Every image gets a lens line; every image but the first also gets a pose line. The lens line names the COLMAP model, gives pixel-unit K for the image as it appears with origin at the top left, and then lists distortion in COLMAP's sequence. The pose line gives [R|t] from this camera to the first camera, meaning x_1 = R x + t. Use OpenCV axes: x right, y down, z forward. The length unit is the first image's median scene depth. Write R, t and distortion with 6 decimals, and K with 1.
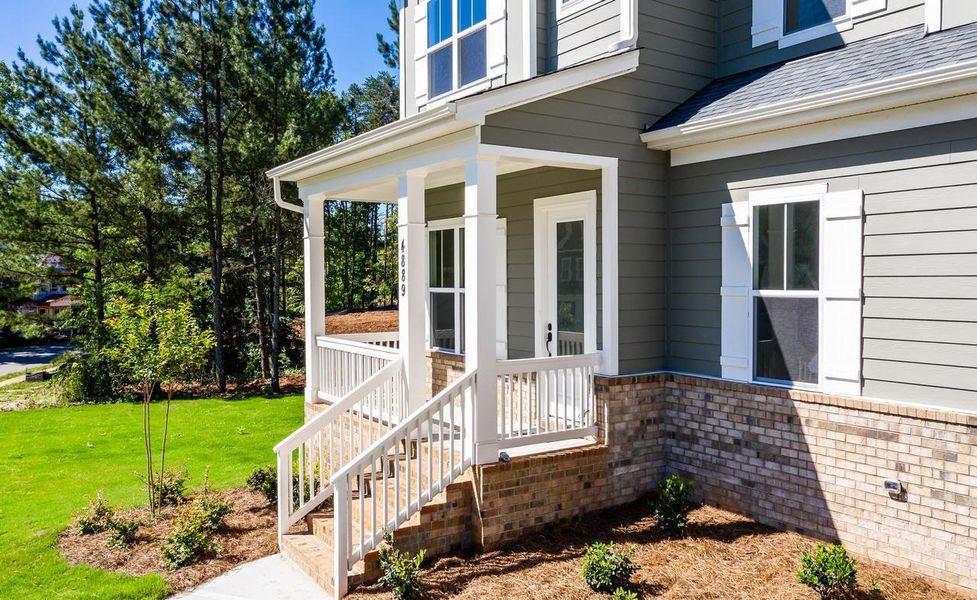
lens RADIAL K [[780.5, 0, 485.9], [0, 780.5, 296.7], [0, 0, 1]] dist [-0.004276, -0.002564]
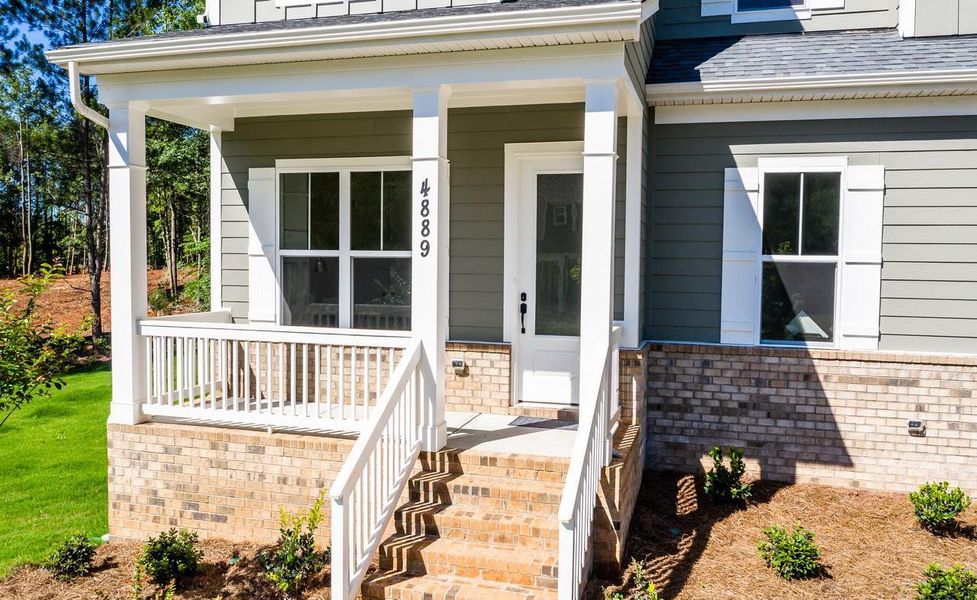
lens RADIAL K [[780.5, 0, 491.8], [0, 780.5, 301.6], [0, 0, 1]] dist [-0.004276, -0.002564]
pose [[0.755843, -0.017124, 0.654529, -0.609151], [-0.000829, 0.999632, 0.027110, 0.025224], [-0.654753, -0.021034, 0.755550, 0.467612]]
